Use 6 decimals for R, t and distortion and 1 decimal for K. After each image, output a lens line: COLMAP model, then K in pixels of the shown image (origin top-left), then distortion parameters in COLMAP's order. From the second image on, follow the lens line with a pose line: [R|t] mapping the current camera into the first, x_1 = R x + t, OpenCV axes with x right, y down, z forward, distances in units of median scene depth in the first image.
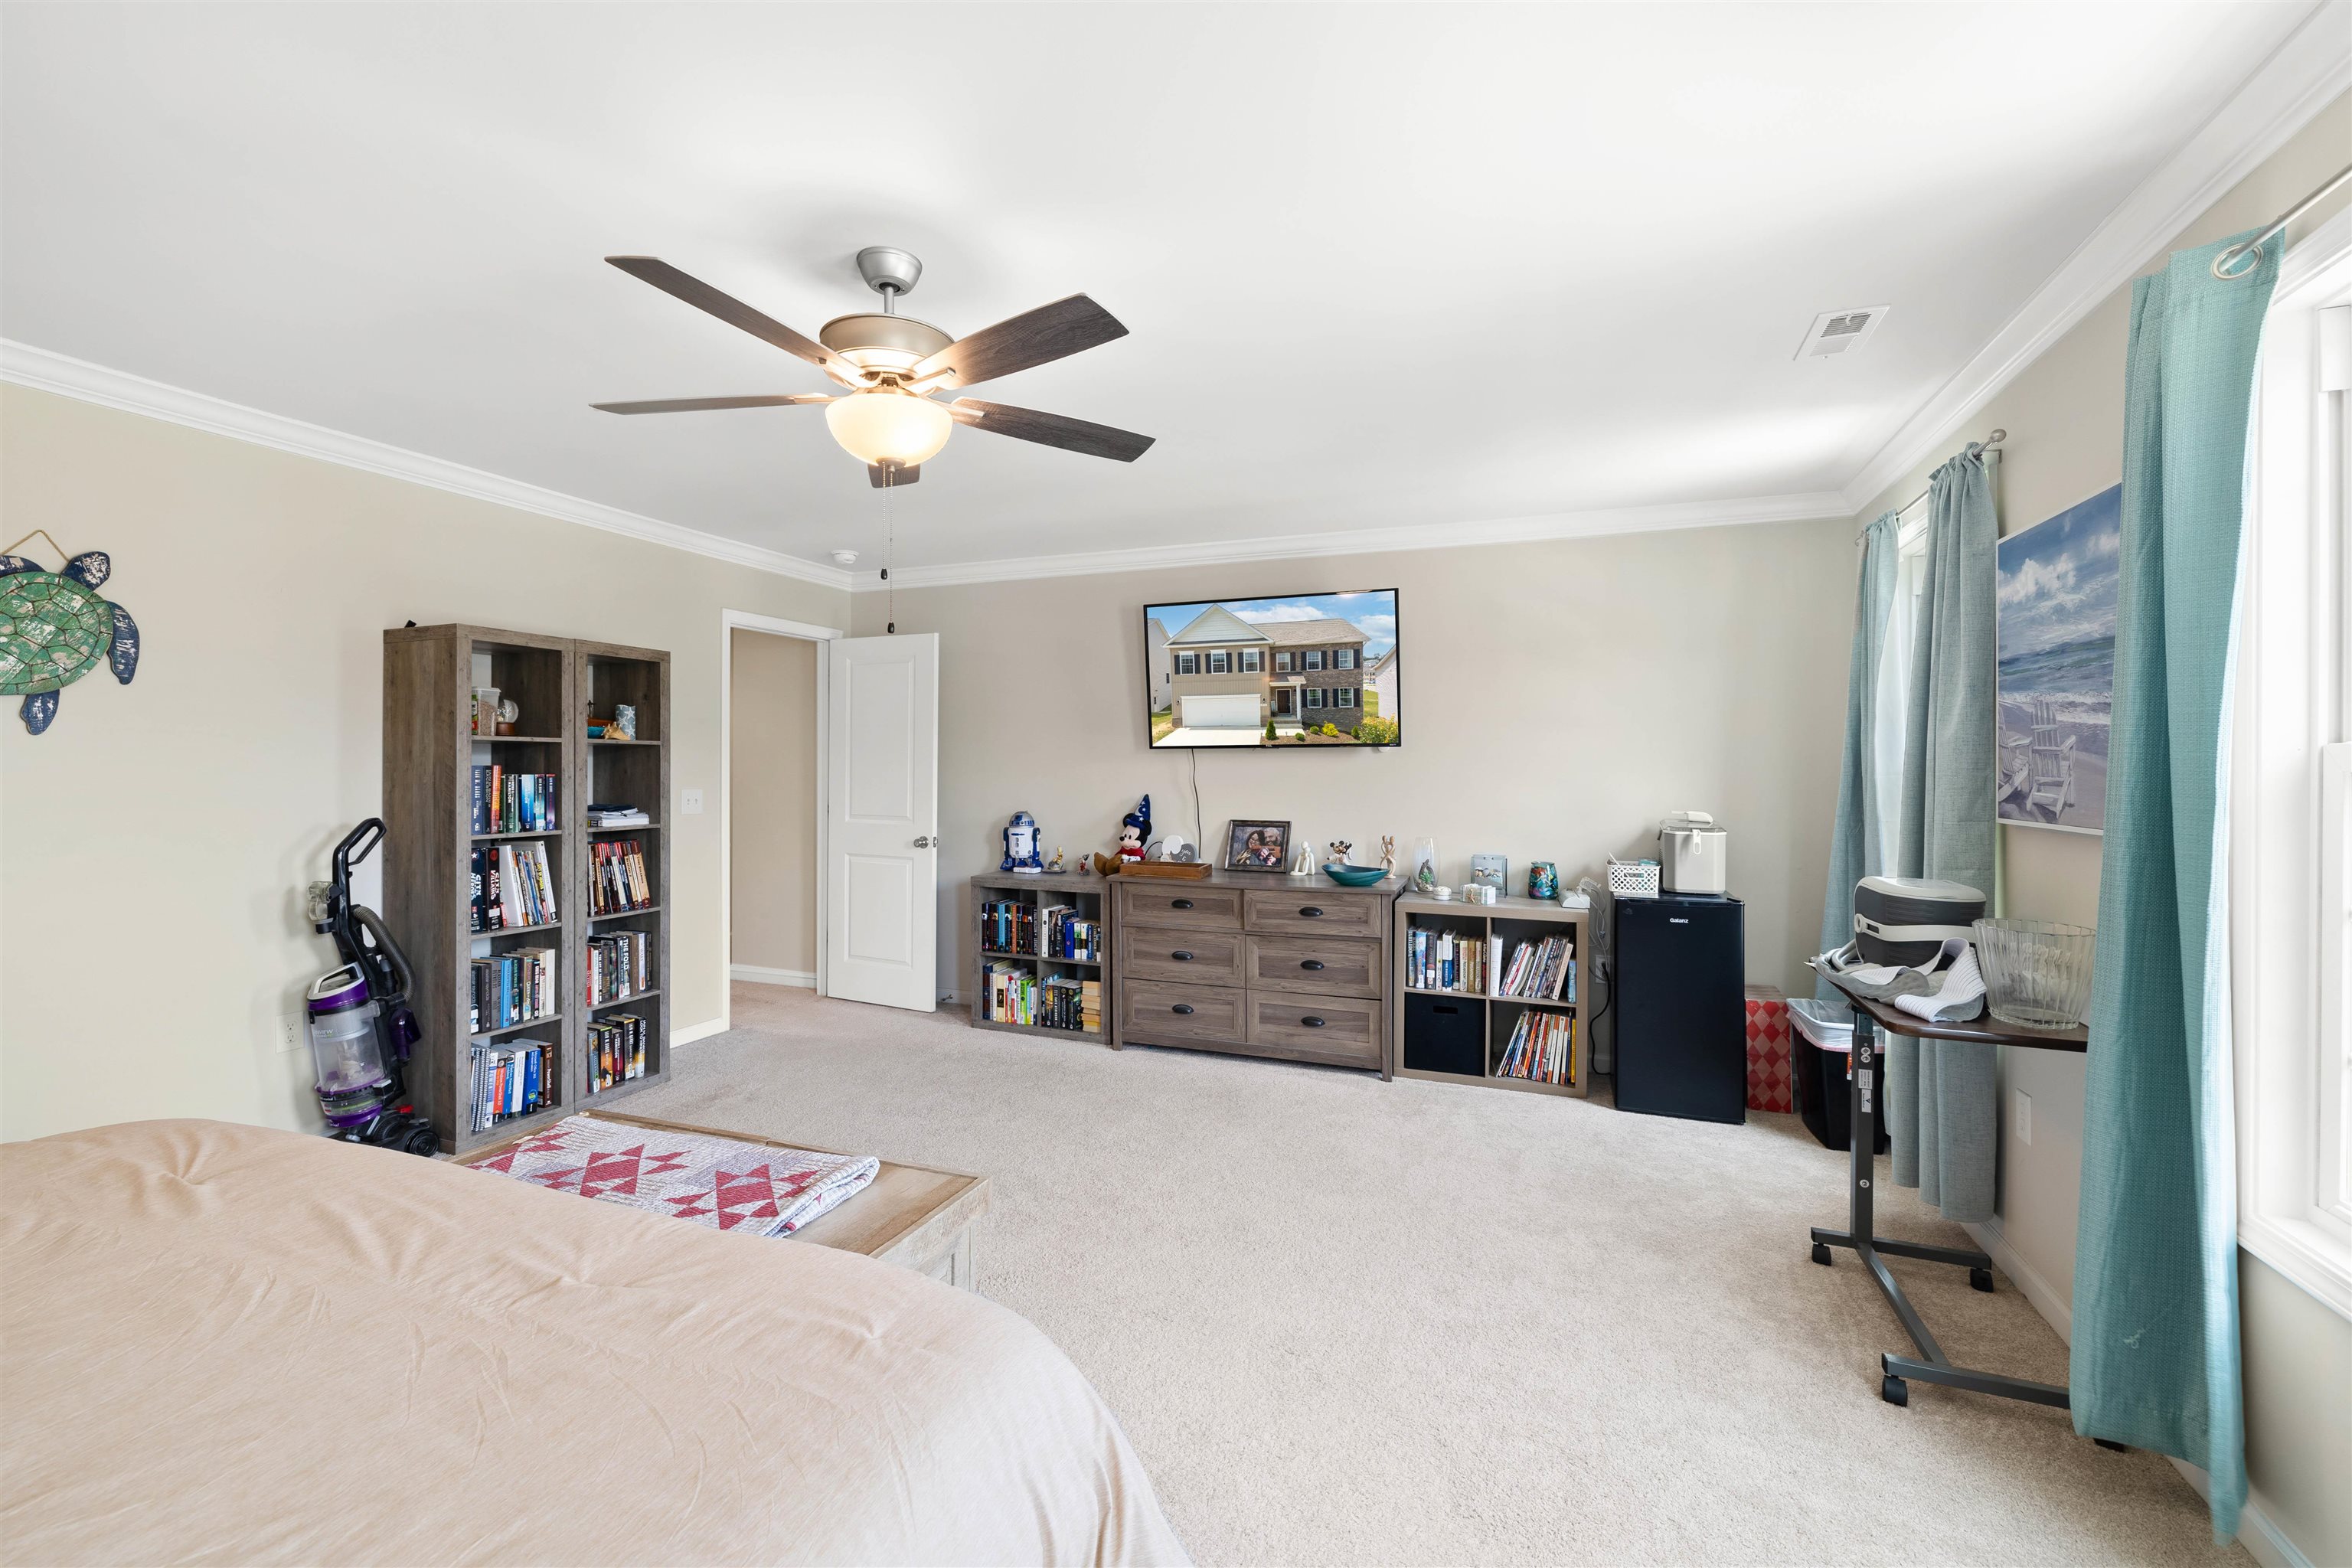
lens RADIAL K [[991.3, 0, 1167.1], [0, 991.3, 763.1], [0, 0, 1]] dist [-0.000448, -0.000057]
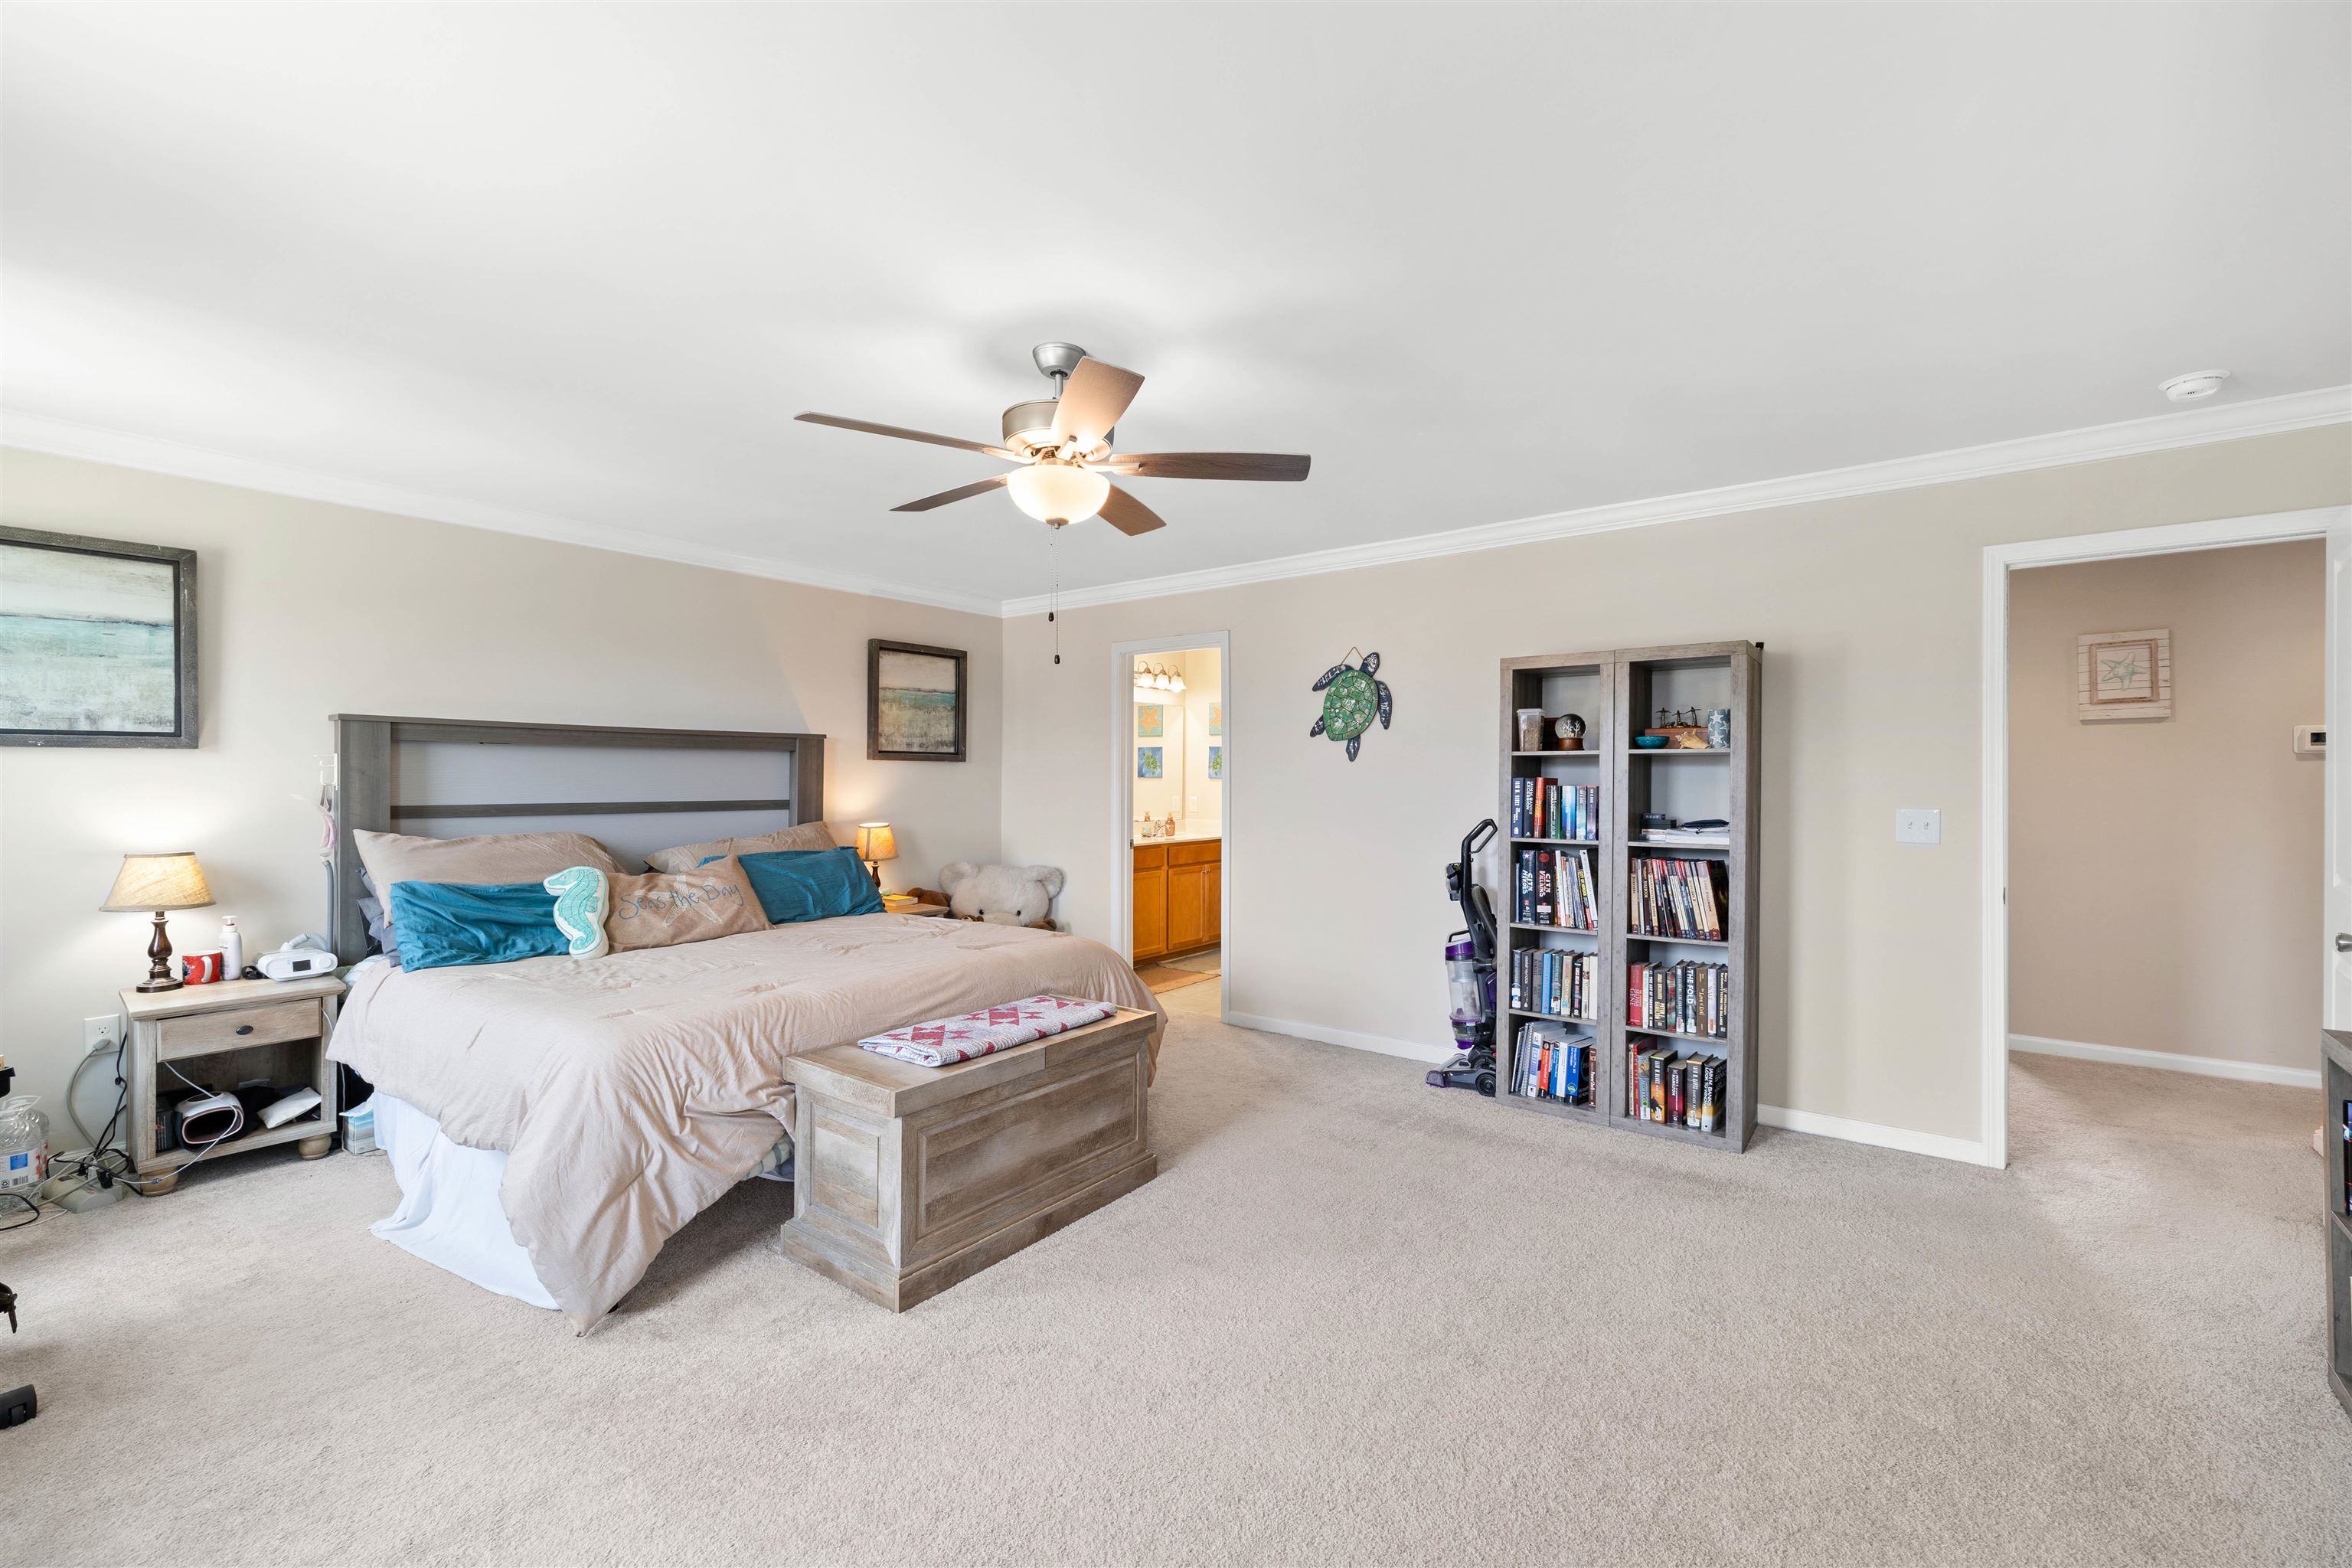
lens RADIAL K [[983.9, 0, 1176.0], [0, 983.9, 784.0], [0, 0, 1]] dist [-0.000648, -0.000007]
pose [[-0.280225, -0.001058, -0.959934, 0.506854], [0.001091, 0.999998, -0.001421, 0.011019], [0.959934, -0.001446, -0.280223, 0.918770]]
